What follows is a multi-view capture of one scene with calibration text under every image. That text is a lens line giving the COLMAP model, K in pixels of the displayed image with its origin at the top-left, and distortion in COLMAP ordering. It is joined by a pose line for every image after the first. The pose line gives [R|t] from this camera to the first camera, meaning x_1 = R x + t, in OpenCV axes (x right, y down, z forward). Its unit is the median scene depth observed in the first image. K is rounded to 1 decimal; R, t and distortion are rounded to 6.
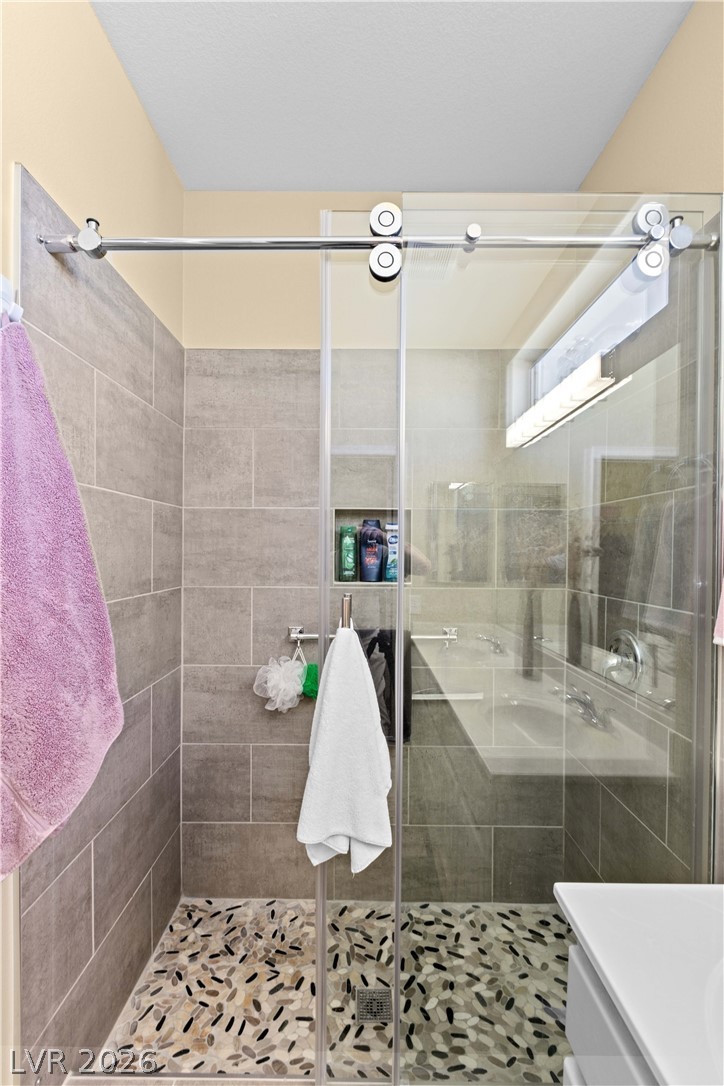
lens RADIAL K [[479.4, 0, 359.7], [0, 479.4, 549.1], [0, 0, 1]] dist [-0.000141, -0.000799]
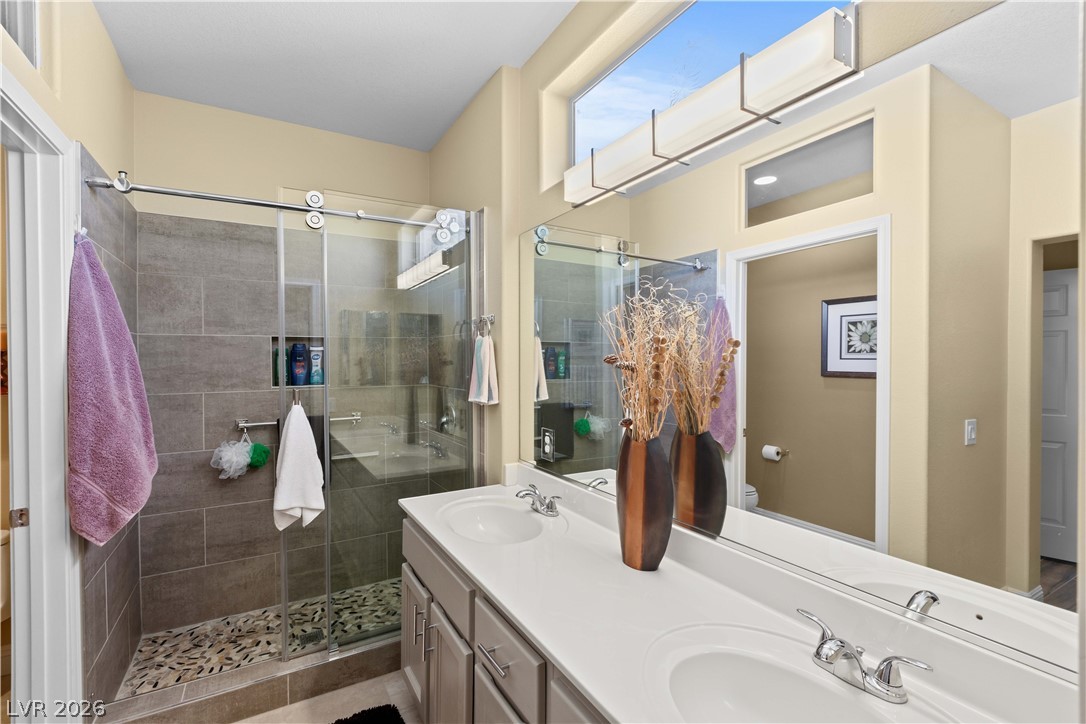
lens RADIAL K [[479.4, 0, 537.8], [0, 479.4, 362.8], [0, 0, 1]] dist [-0.000141, -0.000799]
pose [[0.860937, -0.018992, 0.508357, -0.097593], [0.013867, 0.999808, 0.013867, -0.012167], [-0.508522, -0.004890, 0.861035, -0.666261]]
